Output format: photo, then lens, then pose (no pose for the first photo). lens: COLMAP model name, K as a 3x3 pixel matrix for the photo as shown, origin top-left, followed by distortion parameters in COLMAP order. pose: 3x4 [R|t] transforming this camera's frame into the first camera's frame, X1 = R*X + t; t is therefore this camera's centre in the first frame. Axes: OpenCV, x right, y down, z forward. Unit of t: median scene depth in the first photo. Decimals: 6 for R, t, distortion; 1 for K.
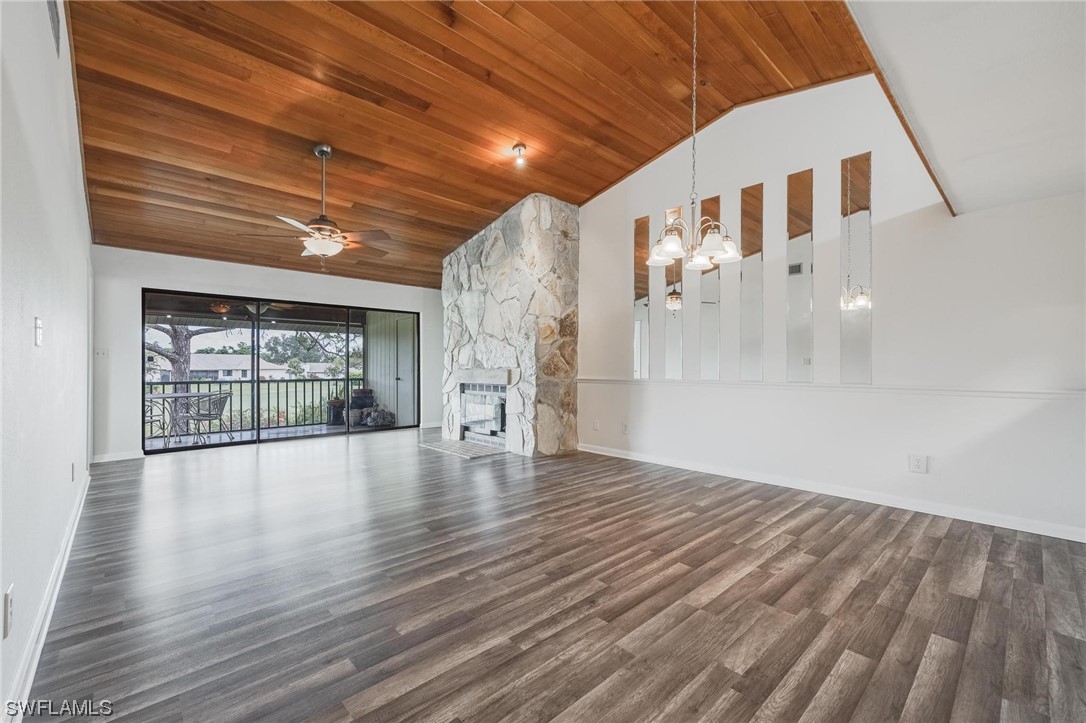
lens RADIAL K [[458.1, 0, 544.5], [0, 458.1, 355.2], [0, 0, 1]] dist [0.005046, 0.000679]
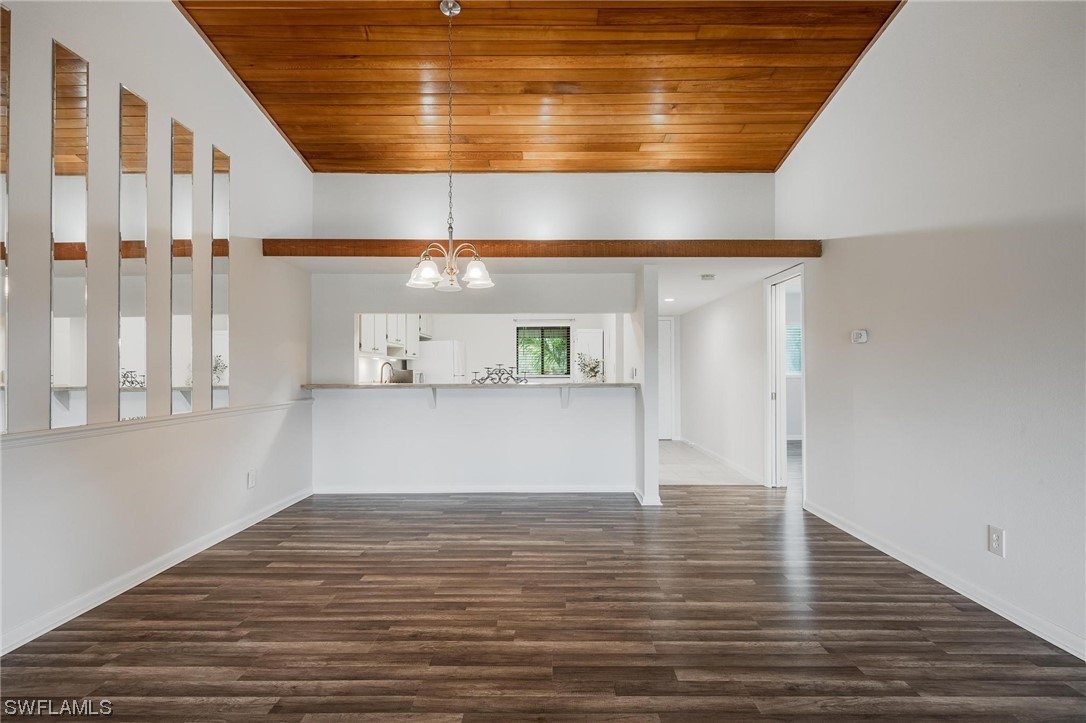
lens RADIAL K [[552.2, 0, 544.8], [0, 552.2, 364.9], [0, 0, 1]] dist [-0.007327, 0.000889]
pose [[-0.728809, 0.013613, 0.684582, -0.361071], [-0.010109, 0.999479, -0.030637, 0.001738], [-0.684643, -0.029249, -0.728292, 0.957470]]
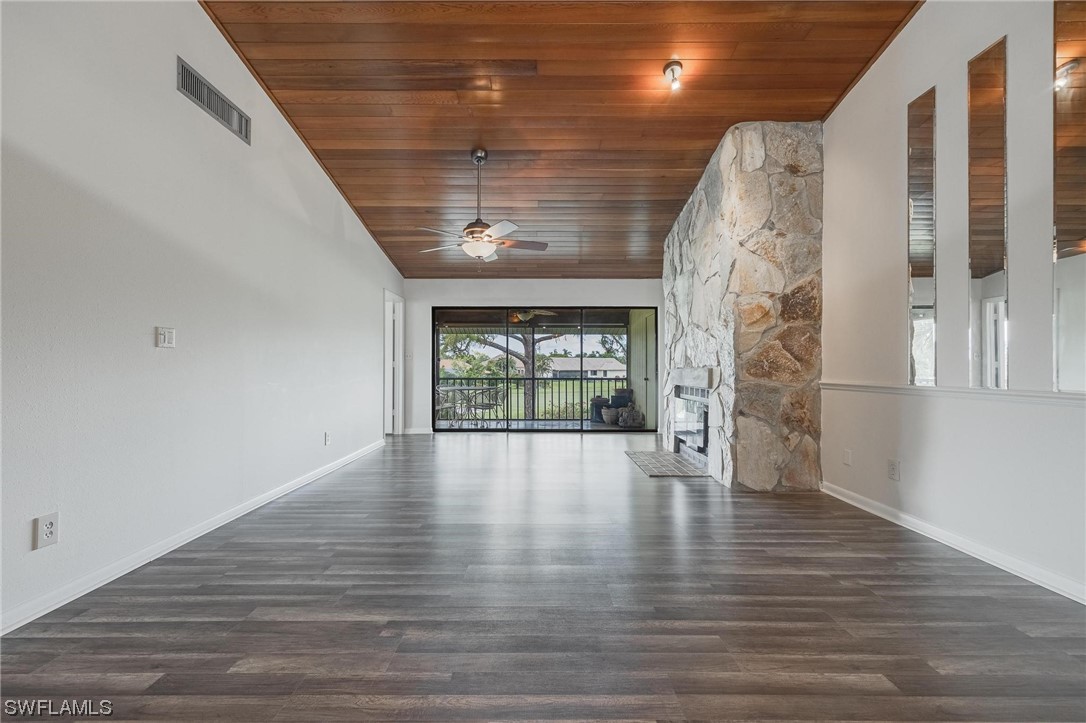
lens RADIAL K [[443.7, 0, 531.7], [0, 443.7, 361.9], [0, 0, 1]] dist [-0.001413, 0.001327]
pose [[0.725344, -0.008007, -0.688340, 0.239974], [0.015961, 0.999859, 0.005189, 0.012452], [0.688201, -0.014750, 0.725370, 0.284051]]
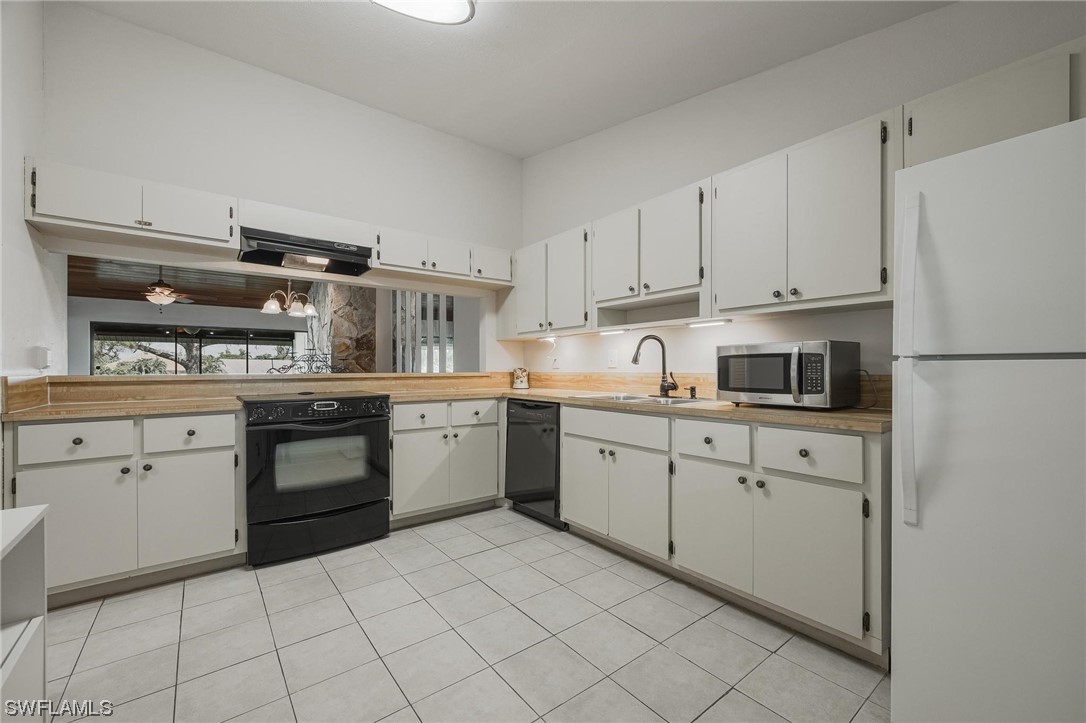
lens RADIAL K [[443.7, 0, 542.0], [0, 443.7, 367.5], [0, 0, 1]] dist [-0.001413, 0.001327]
pose [[0.995961, -0.005949, -0.089586, 0.807659], [0.007892, 0.999741, 0.021346, -0.014883], [0.089436, -0.021967, 0.995750, -0.359497]]
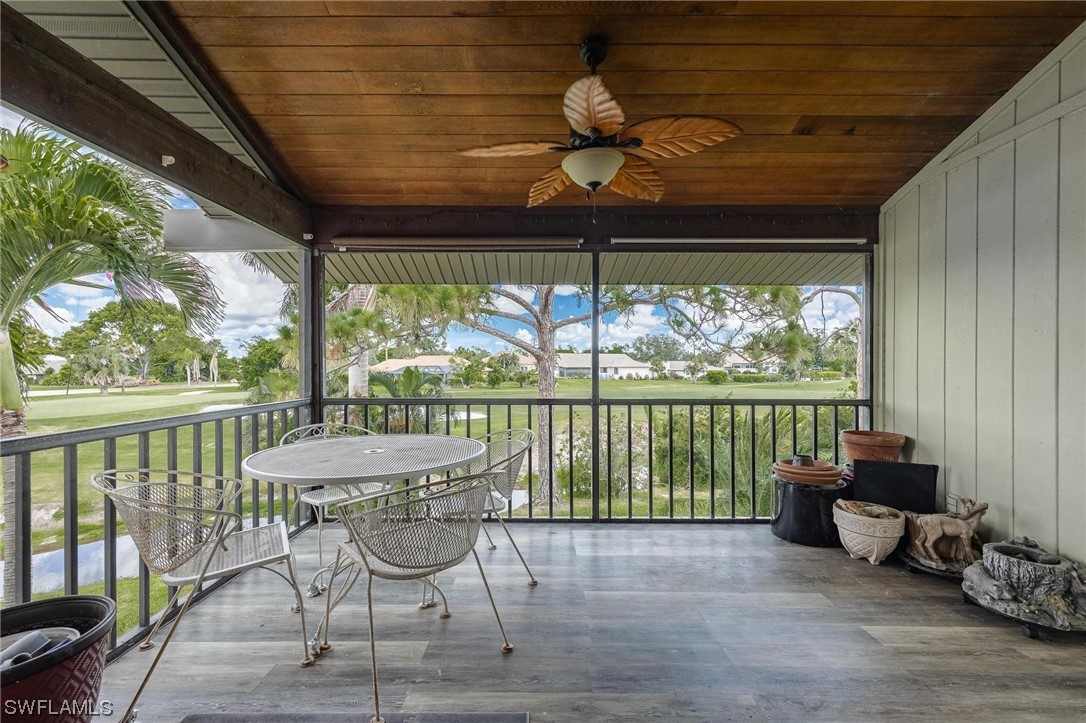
lens RADIAL K [[458.1, 0, 546.6], [0, 458.1, 360.1], [0, 0, 1]] dist [0.005046, 0.000679]
pose [[0.743393, -0.004579, -0.668839, -0.657036], [0.014651, 0.999848, 0.009438, 0.025954], [0.668694, -0.016815, 0.743347, 1.107282]]
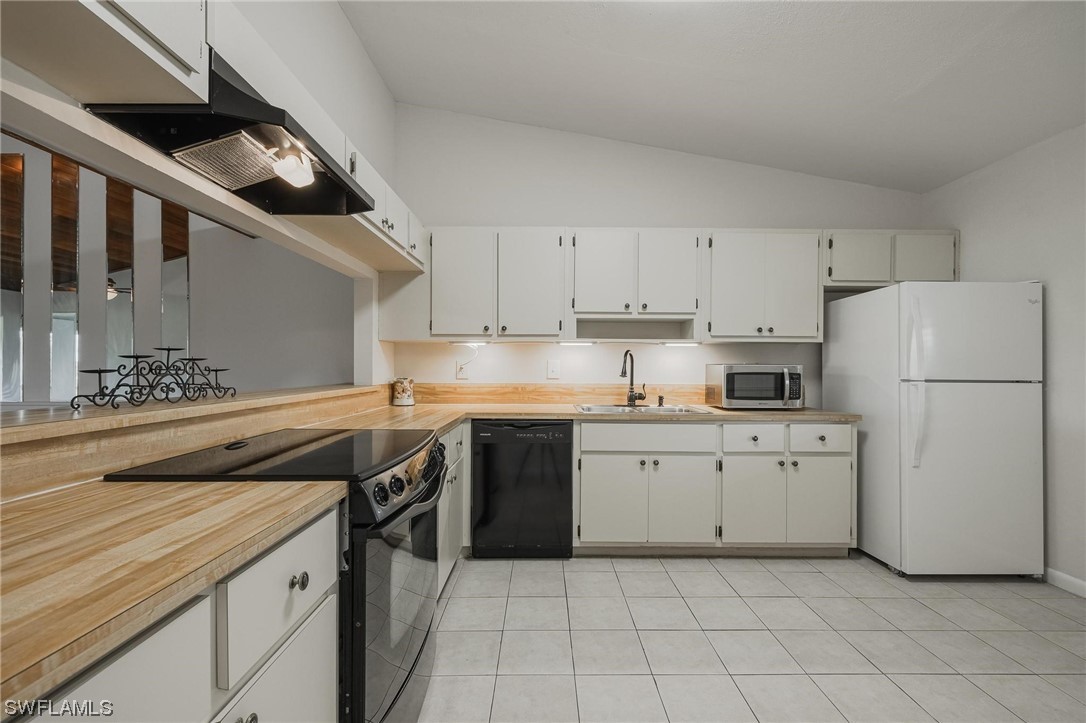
lens RADIAL K [[458.1, 0, 557.9], [0, 458.1, 369.1], [0, 0, 1]] dist [0.005046, 0.000679]
pose [[0.669776, -0.001869, 0.742561, 0.368900], [-0.021279, 0.999538, 0.021709, -0.028029], [-0.742258, -0.030341, 0.669427, -0.141200]]
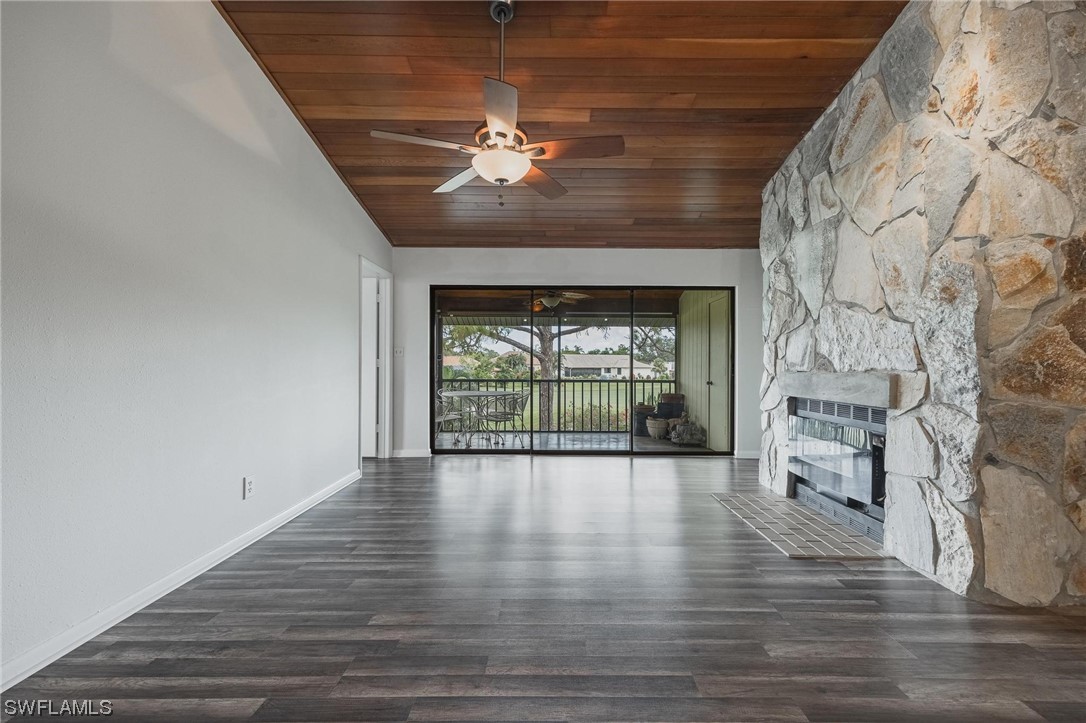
lens RADIAL K [[458.1, 0, 545.1], [0, 458.1, 365.3], [0, 0, 1]] dist [0.005046, 0.000679]
pose [[0.730706, 0.004921, -0.682674, -0.021895], [0.011599, 0.999740, 0.019621, 0.009755], [0.682593, -0.022255, 0.730459, 0.481583]]
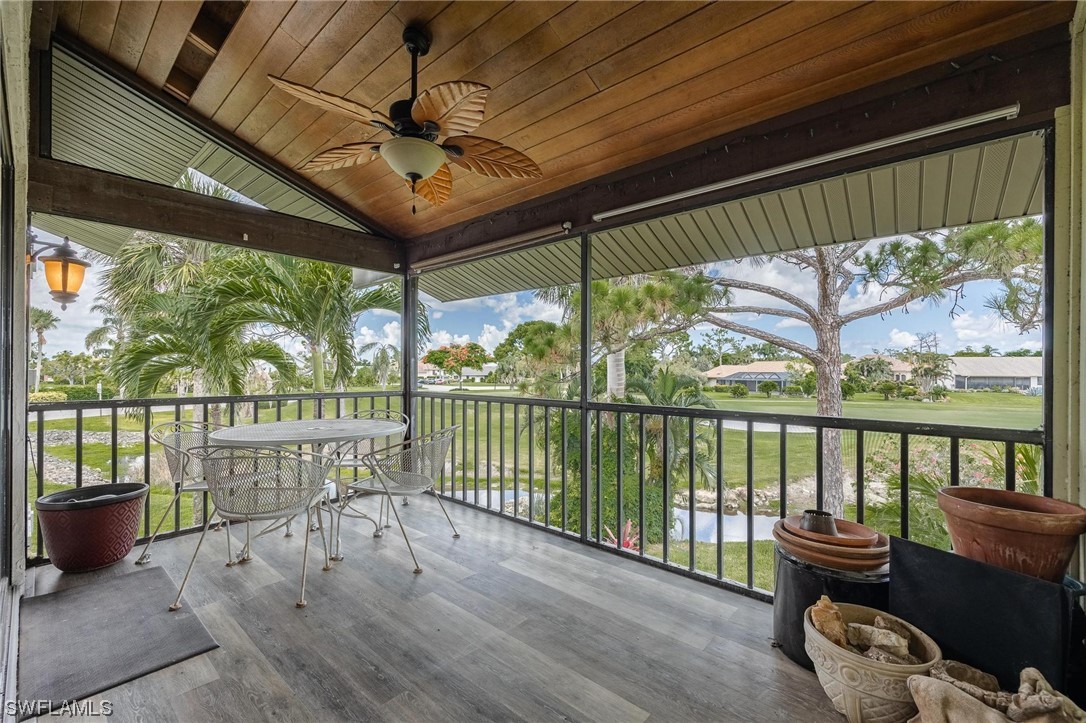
lens RADIAL K [[458.1, 0, 543.1], [0, 458.1, 364.5], [0, 0, 1]] dist [0.005046, 0.000679]
pose [[0.116081, -0.008572, -0.993203, -0.476109], [0.017450, 0.999826, -0.006589, 0.044076], [0.993086, -0.016566, 0.116210, 1.528554]]
